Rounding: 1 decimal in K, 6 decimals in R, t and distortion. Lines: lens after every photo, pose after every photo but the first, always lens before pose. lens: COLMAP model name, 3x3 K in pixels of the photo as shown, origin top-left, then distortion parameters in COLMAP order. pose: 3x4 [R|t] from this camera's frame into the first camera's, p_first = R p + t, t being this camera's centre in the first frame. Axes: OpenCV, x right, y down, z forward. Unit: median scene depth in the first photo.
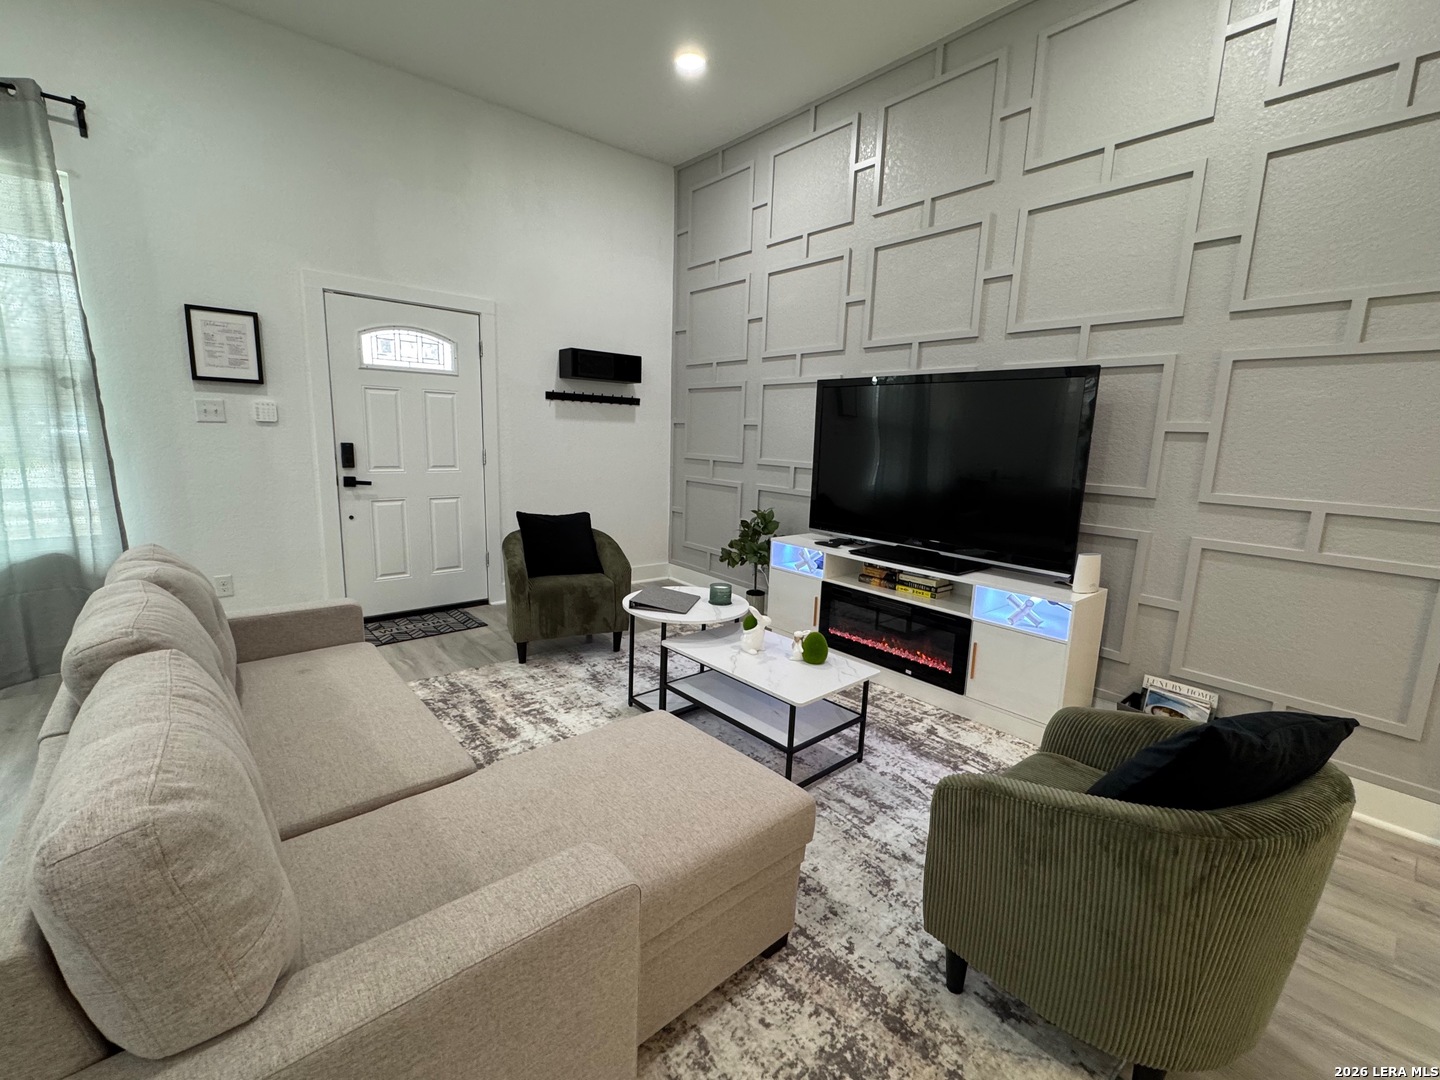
lens RADIAL K [[606.3, 0, 720.0], [0, 606.3, 540.0], [0, 0, 1]] dist [0.000044, 0.000002]
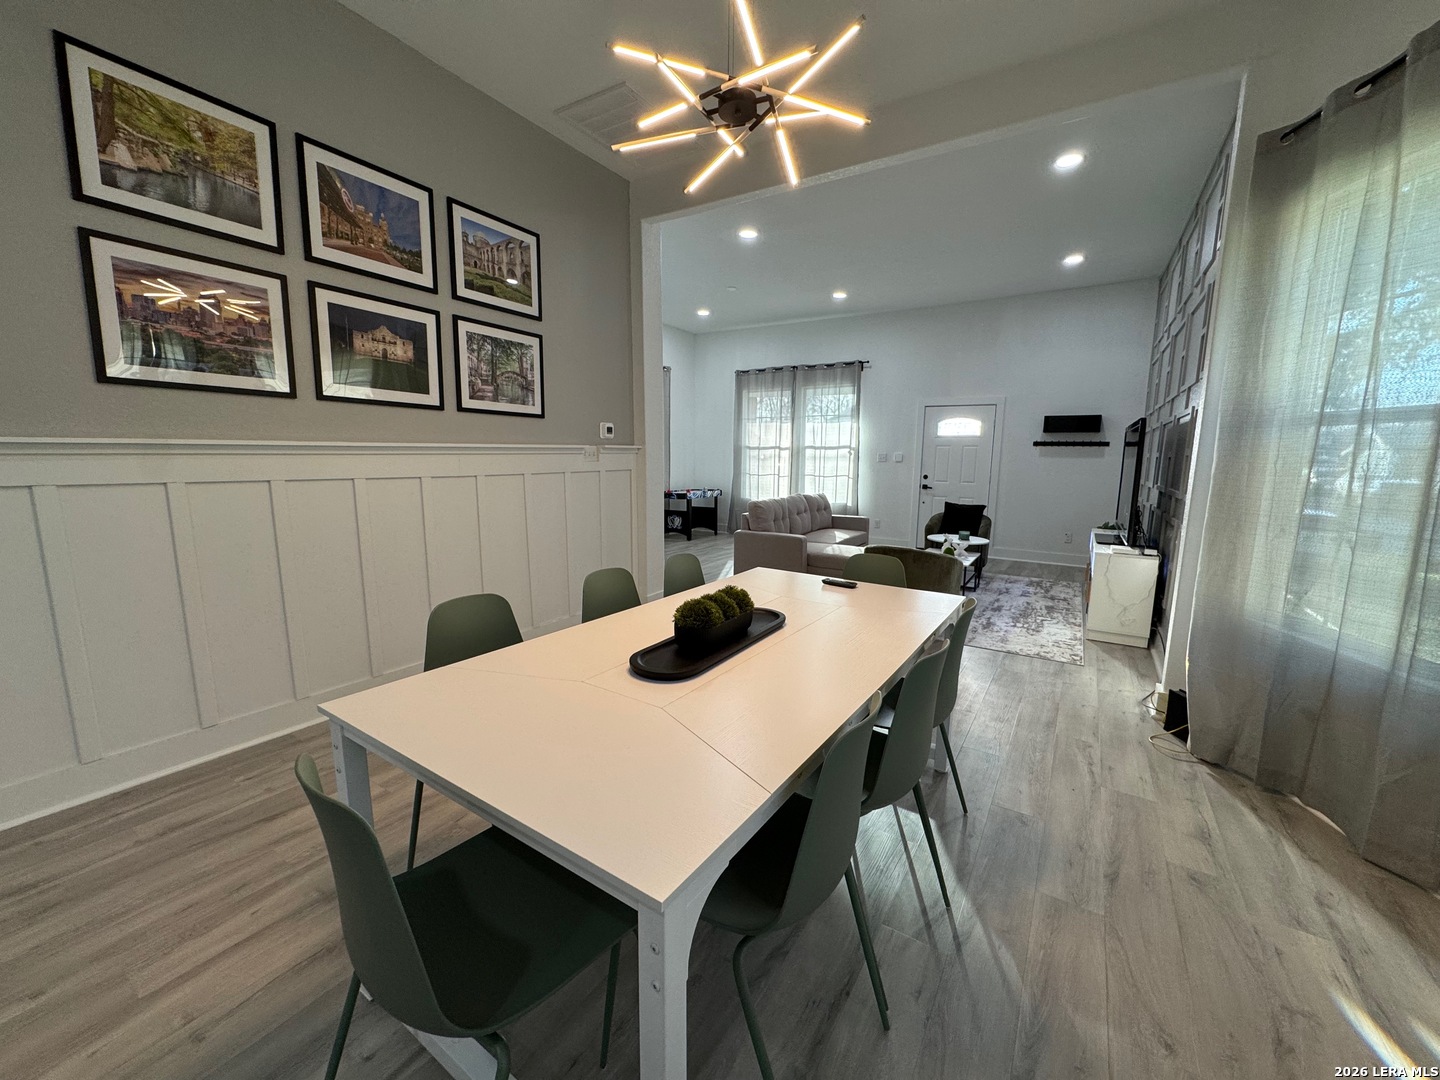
lens RADIAL K [[562.5, 0, 720.0], [0, 562.5, 540.0], [0, 0, 1]] dist [-0.000114, -0.000007]
pose [[0.278298, 0.114842, -0.953605, 1.022721], [-0.177977, 0.981799, 0.066297, 0.085710], [0.943862, 0.151269, 0.293672, -0.280845]]
